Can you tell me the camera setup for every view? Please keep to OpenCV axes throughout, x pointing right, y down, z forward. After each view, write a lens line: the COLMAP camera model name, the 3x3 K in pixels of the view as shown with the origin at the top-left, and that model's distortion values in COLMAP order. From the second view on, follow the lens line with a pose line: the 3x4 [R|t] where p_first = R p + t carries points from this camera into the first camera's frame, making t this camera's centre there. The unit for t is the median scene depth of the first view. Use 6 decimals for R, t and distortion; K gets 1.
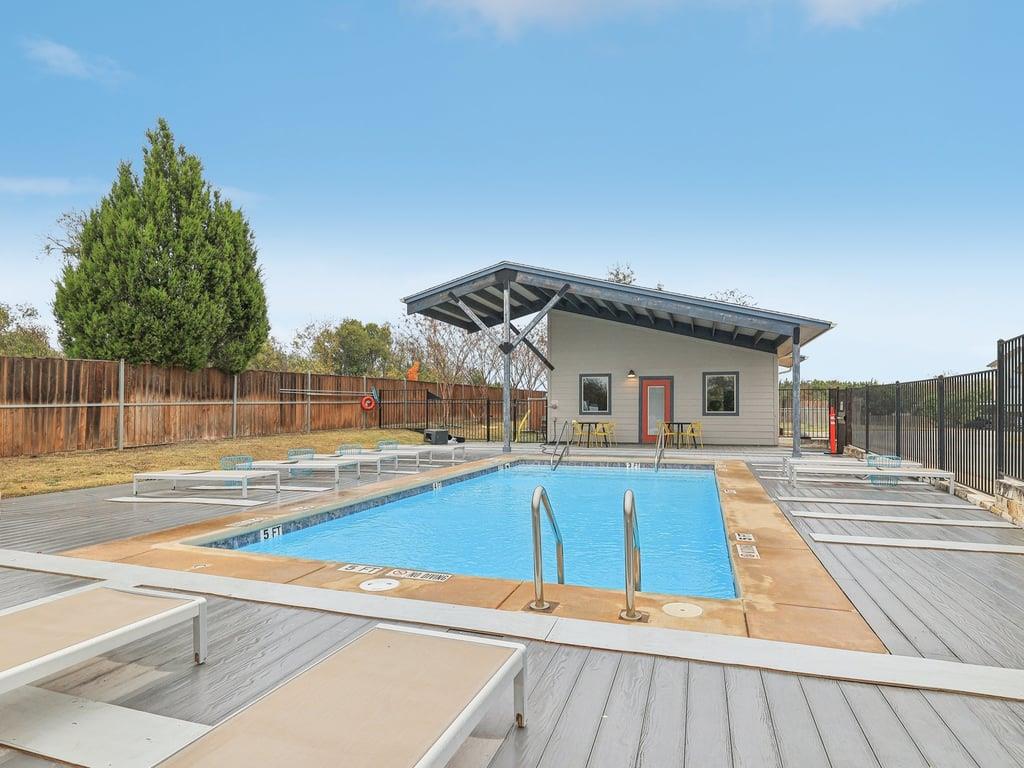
lens RADIAL K [[572.4, 0, 512.9], [0, 572.4, 392.1], [0, 0, 1]] dist [-0.000168, -0.000015]
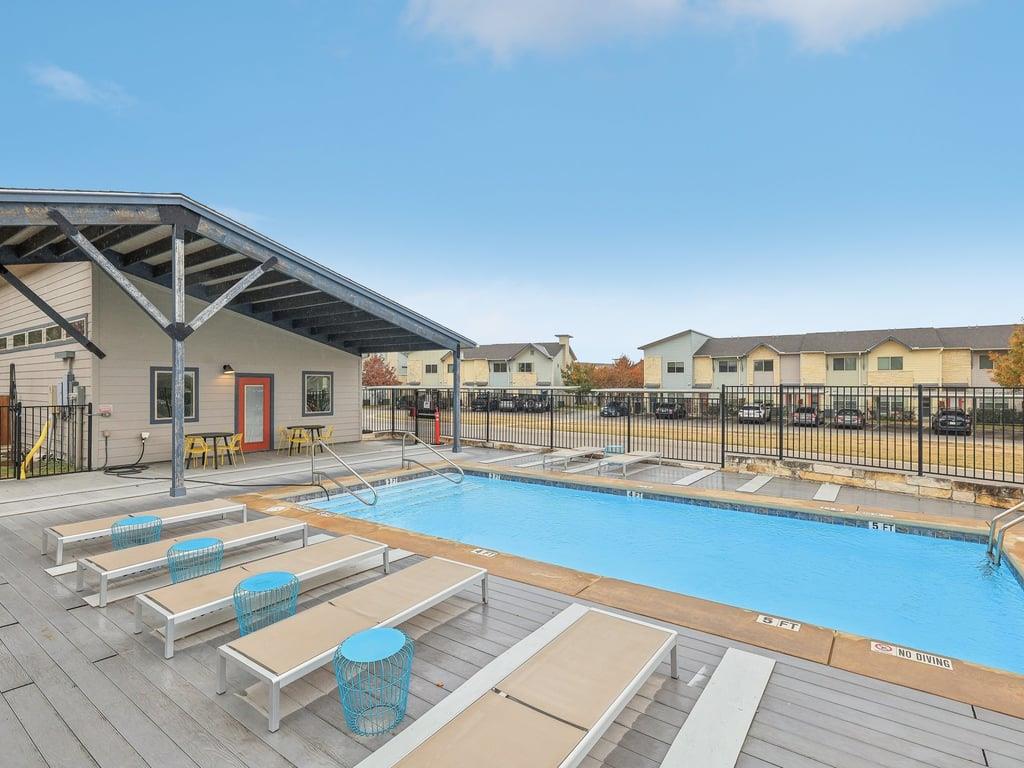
lens RADIAL K [[519.8, 0, 511.3], [0, 519.8, 384.3], [0, 0, 1]] dist [-0.002352, -0.000187]
pose [[0.306168, 0.002903, 0.951973, -0.377687], [-0.029485, 0.999545, 0.006435, -0.028083], [-0.951521, -0.030039, 0.306114, 0.398788]]
